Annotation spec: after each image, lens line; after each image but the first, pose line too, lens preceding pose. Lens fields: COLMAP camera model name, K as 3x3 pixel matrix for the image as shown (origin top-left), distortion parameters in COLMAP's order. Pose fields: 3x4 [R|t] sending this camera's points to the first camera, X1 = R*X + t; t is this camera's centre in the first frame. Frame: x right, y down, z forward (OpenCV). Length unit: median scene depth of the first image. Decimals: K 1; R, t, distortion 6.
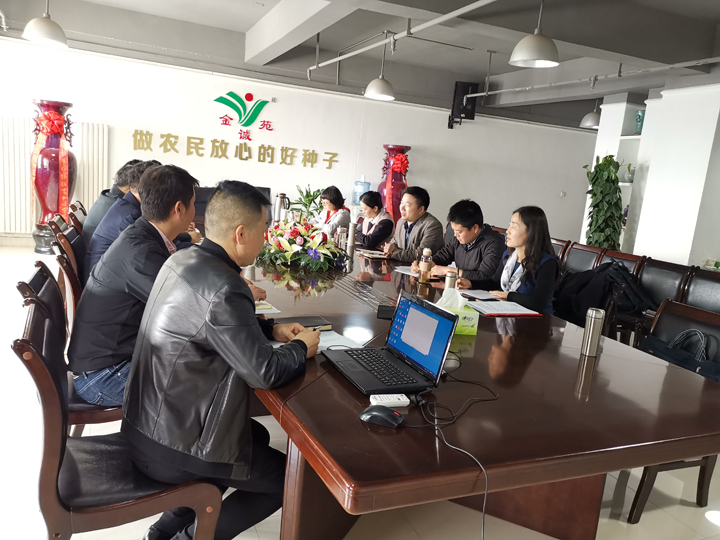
lens RADIAL K [[557.9, 0, 360.7], [0, 557.9, 272.0], [0, 0, 1]] dist [0.006552, 0.001192]
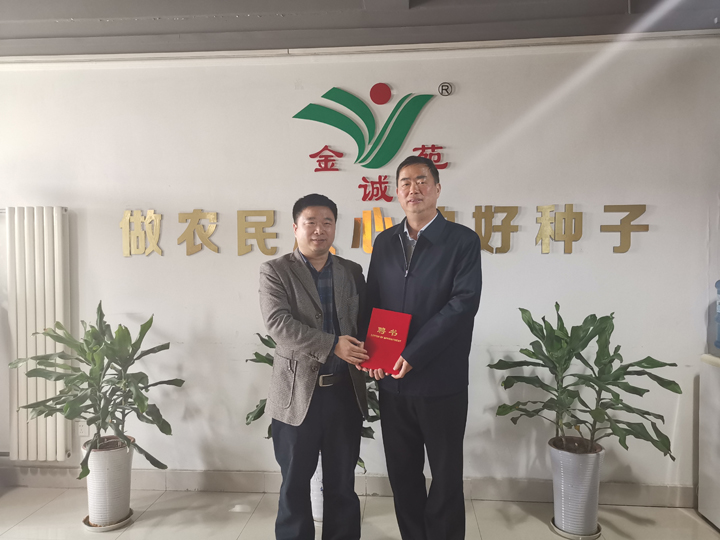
lens RADIAL K [[557.9, 0, 359.1], [0, 557.9, 270.1], [0, 0, 1]] dist [0.006552, 0.001192]
pose [[0.870565, -0.083339, -0.484945, -0.033965], [0.005478, 0.987133, -0.159806, -0.128724], [0.492023, 0.136465, 0.859820, 0.672488]]
